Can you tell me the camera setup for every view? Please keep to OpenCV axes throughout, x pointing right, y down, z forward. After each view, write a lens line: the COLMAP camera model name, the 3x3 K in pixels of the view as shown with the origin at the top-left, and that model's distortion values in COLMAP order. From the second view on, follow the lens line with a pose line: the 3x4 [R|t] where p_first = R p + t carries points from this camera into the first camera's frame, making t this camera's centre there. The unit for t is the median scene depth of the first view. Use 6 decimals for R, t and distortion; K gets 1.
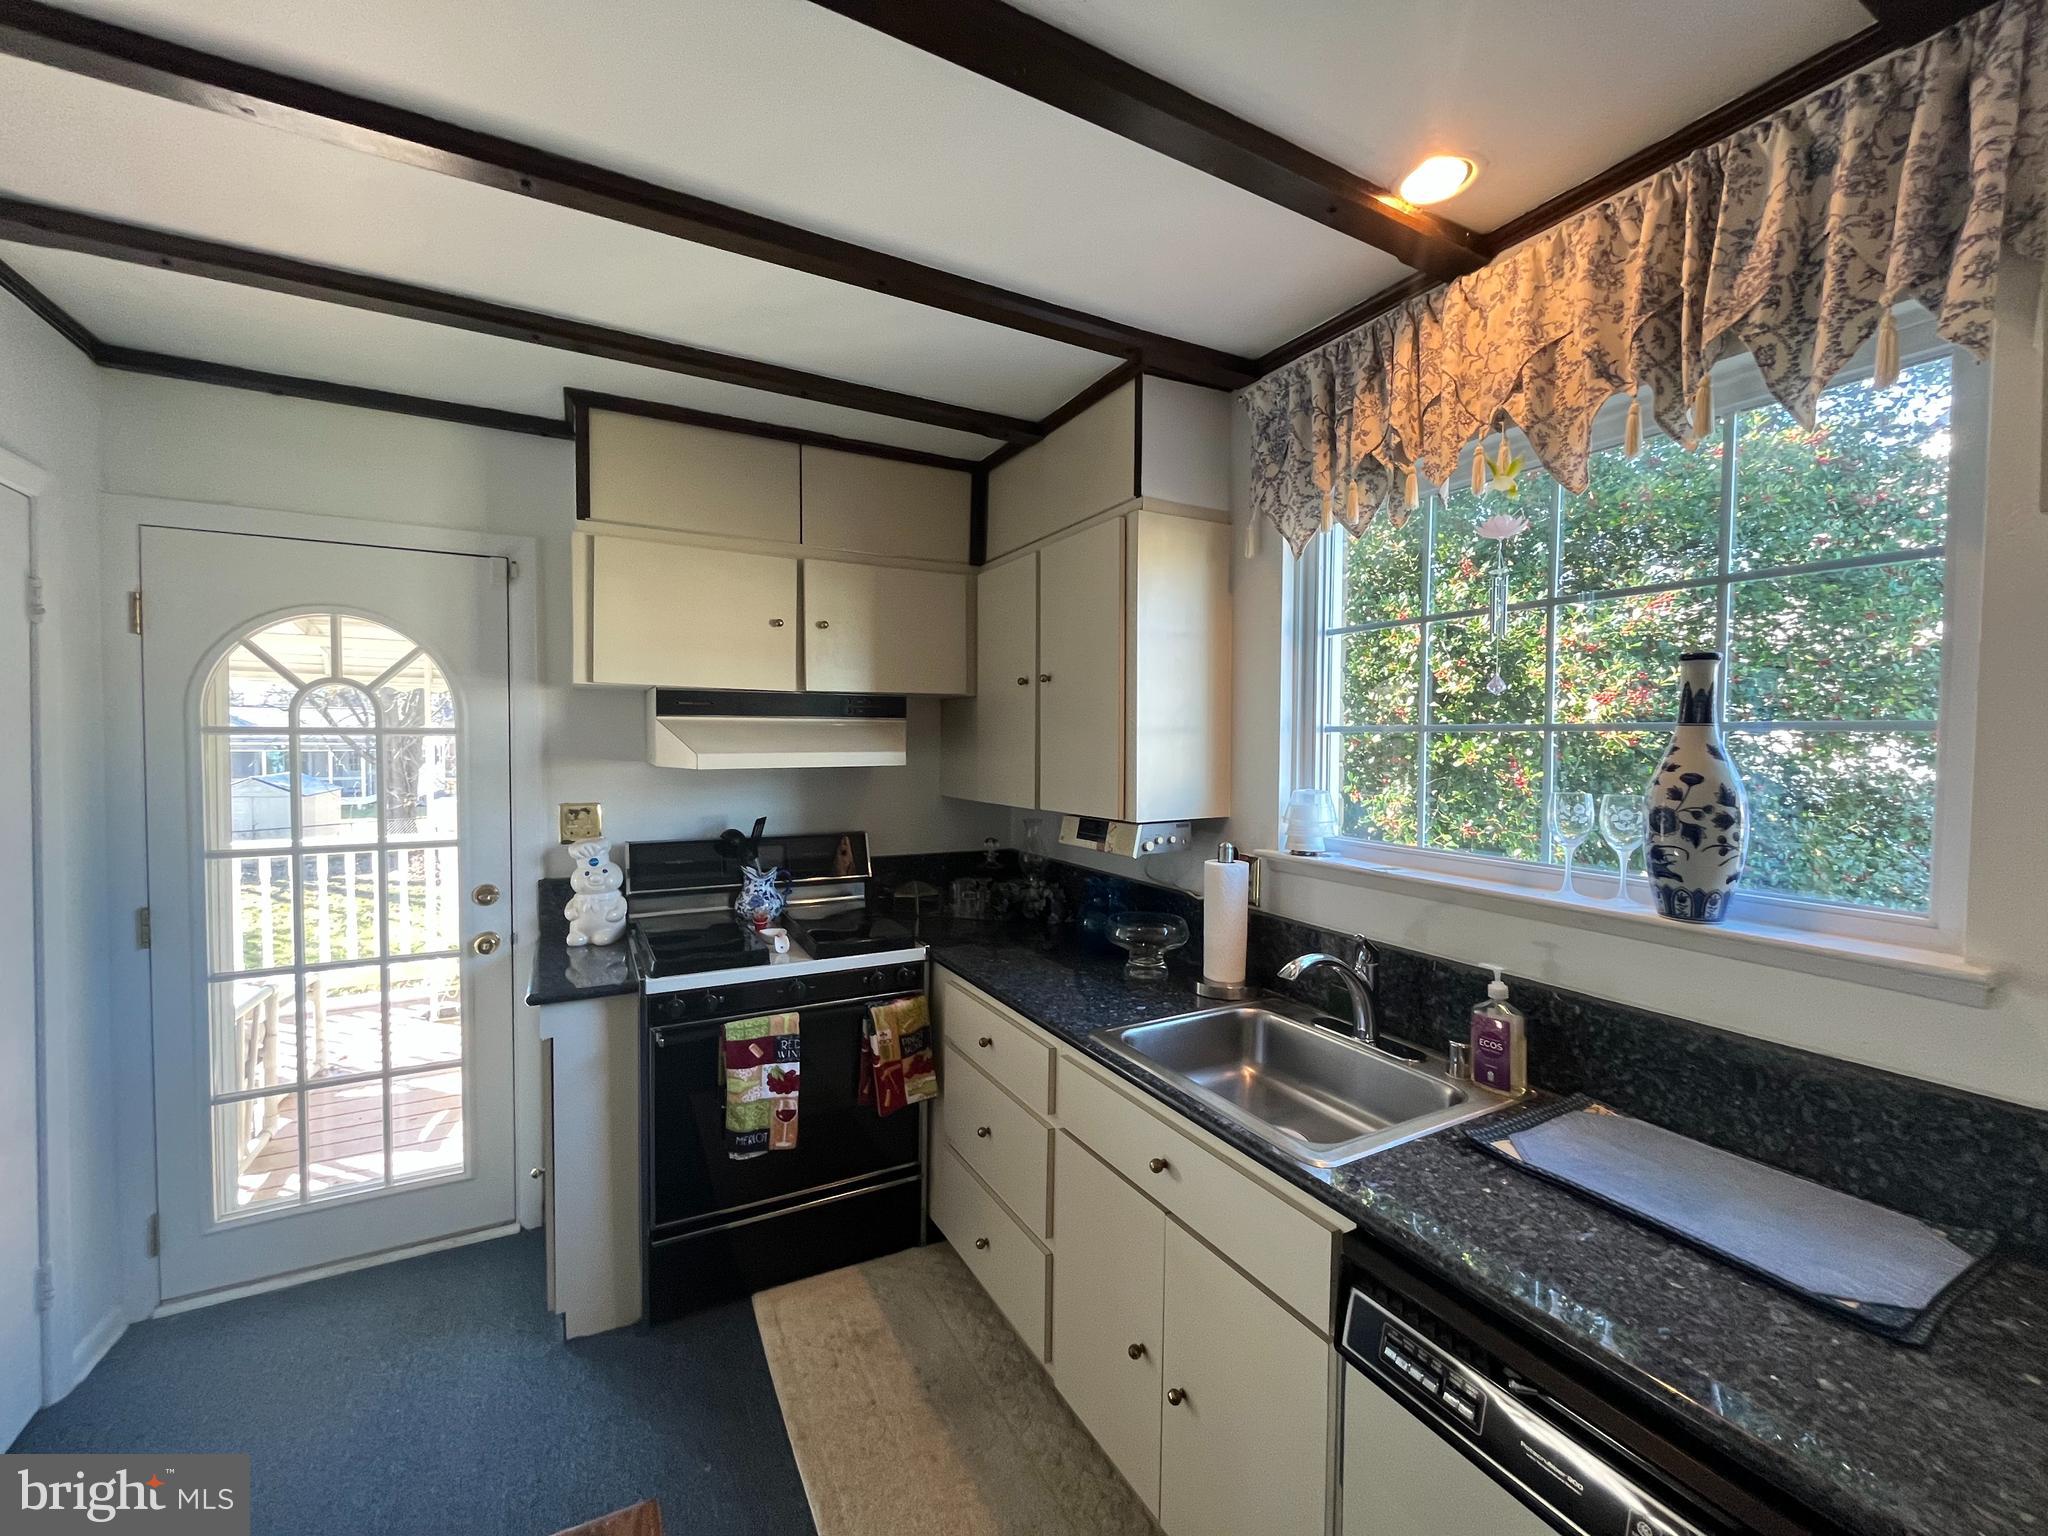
lens RADIAL K [[825.4, 0, 1023.2], [0, 825.4, 764.4], [0, 0, 1]] dist [-0.001327, -0.000257]
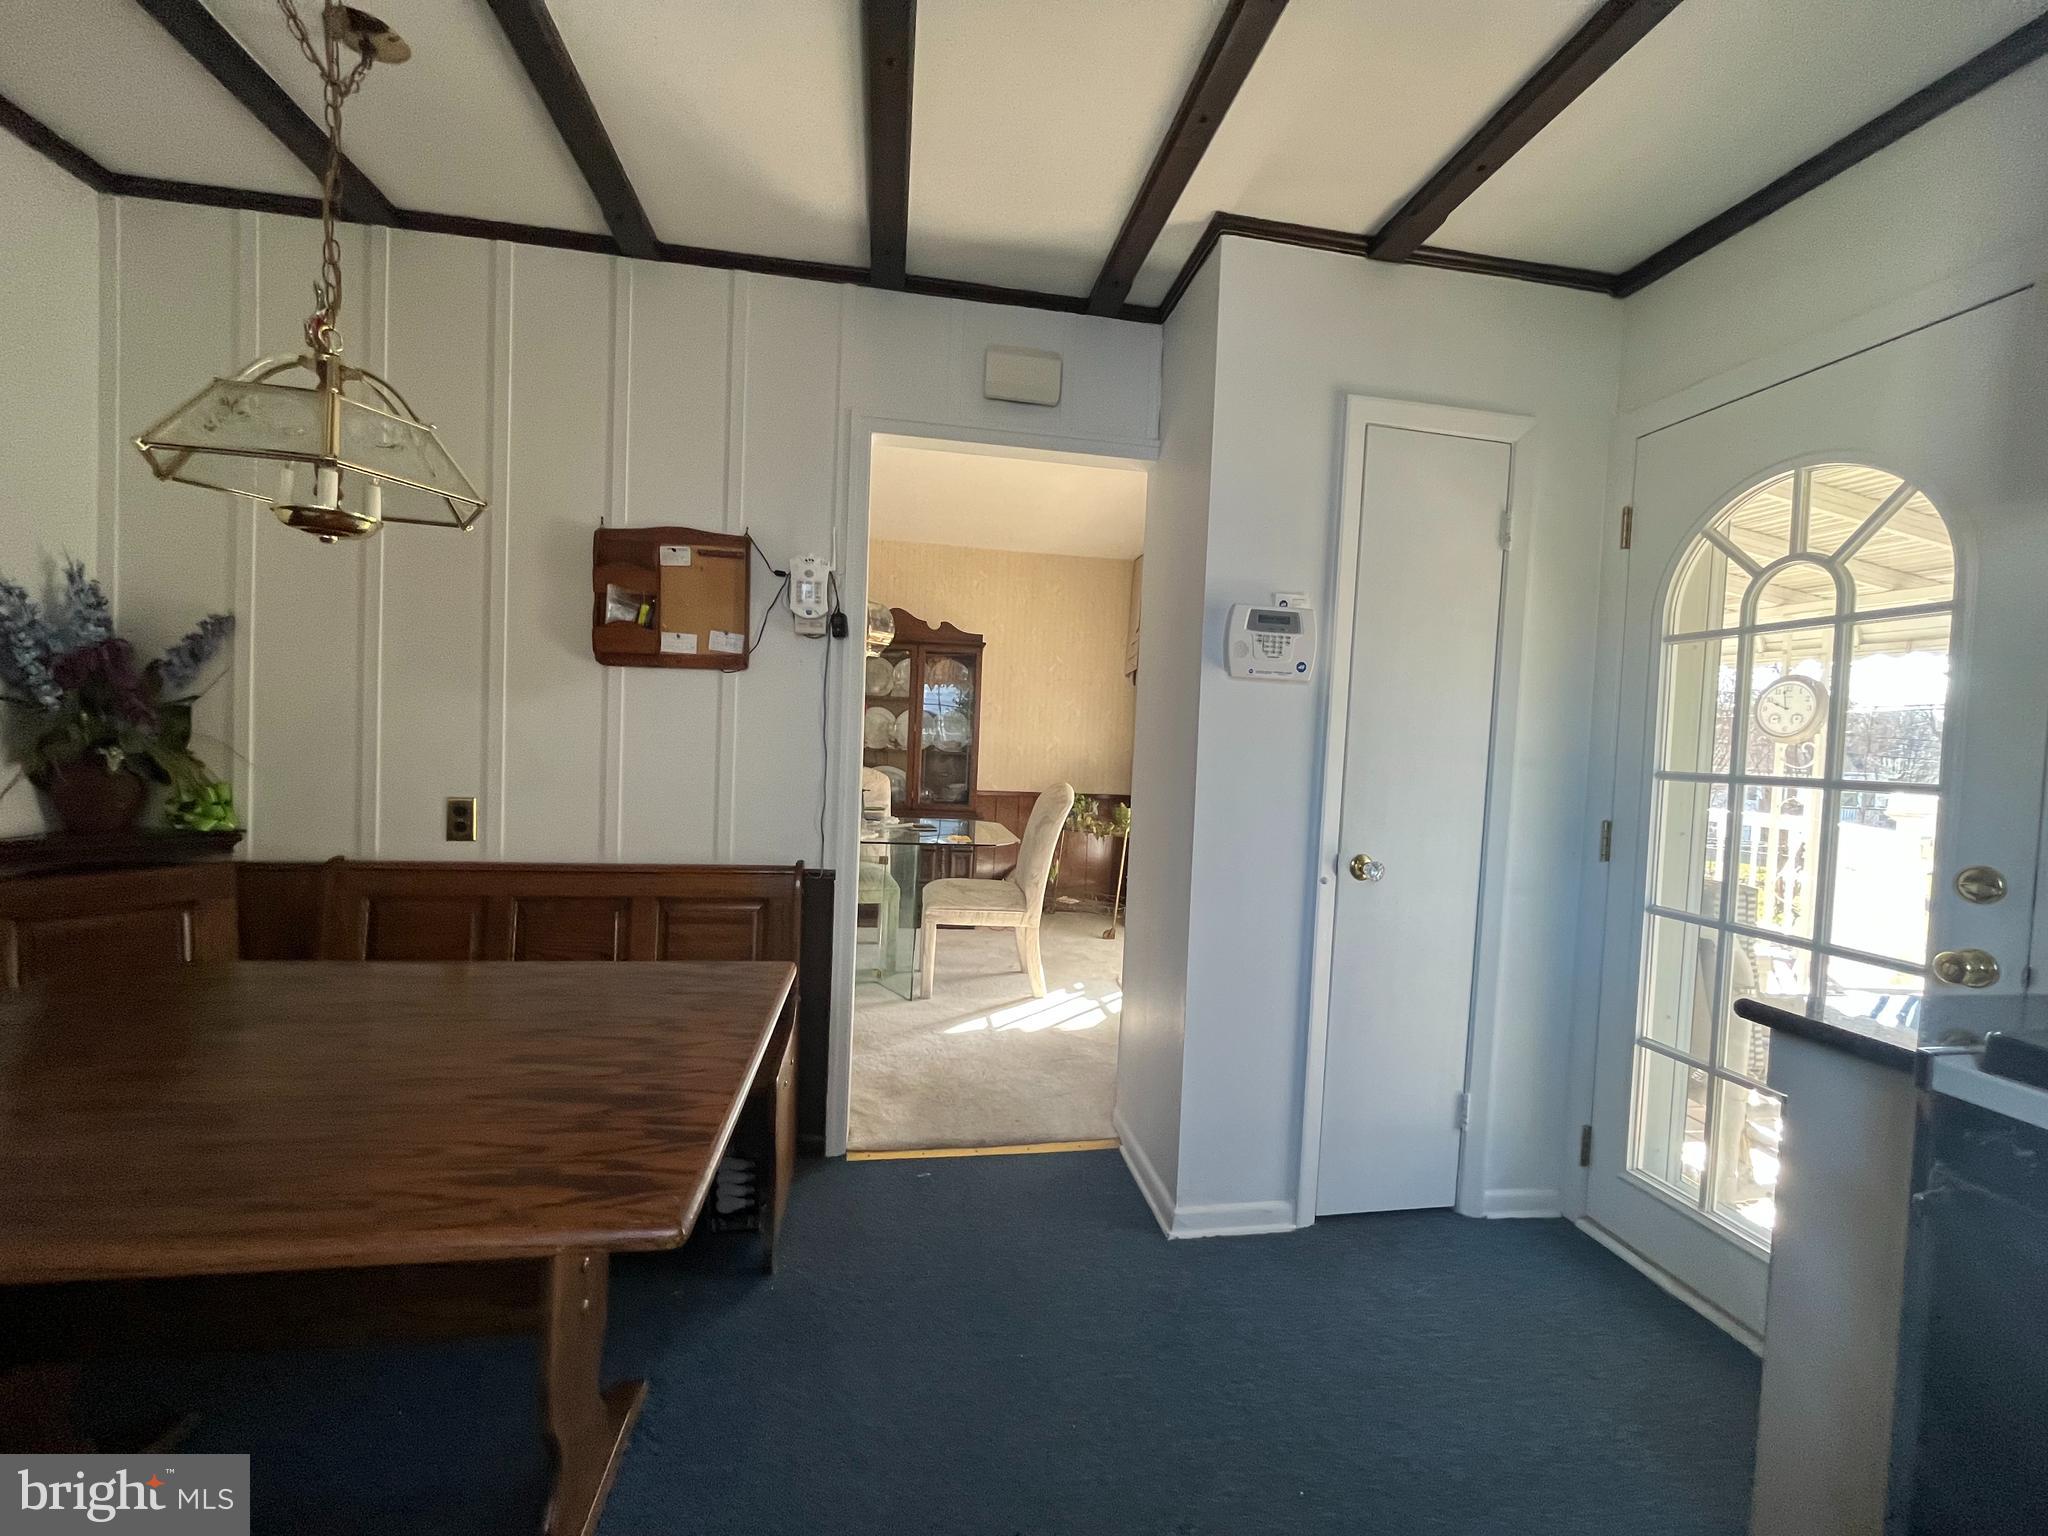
lens RADIAL K [[825.4, 0, 1023.2], [0, 825.4, 764.4], [0, 0, 1]] dist [-0.001327, -0.000257]
pose [[-0.329860, 0.014671, -0.943916, 0.115878], [-0.064612, 0.997184, 0.038079, 0.109636], [0.941816, 0.073549, -0.327983, 0.634215]]
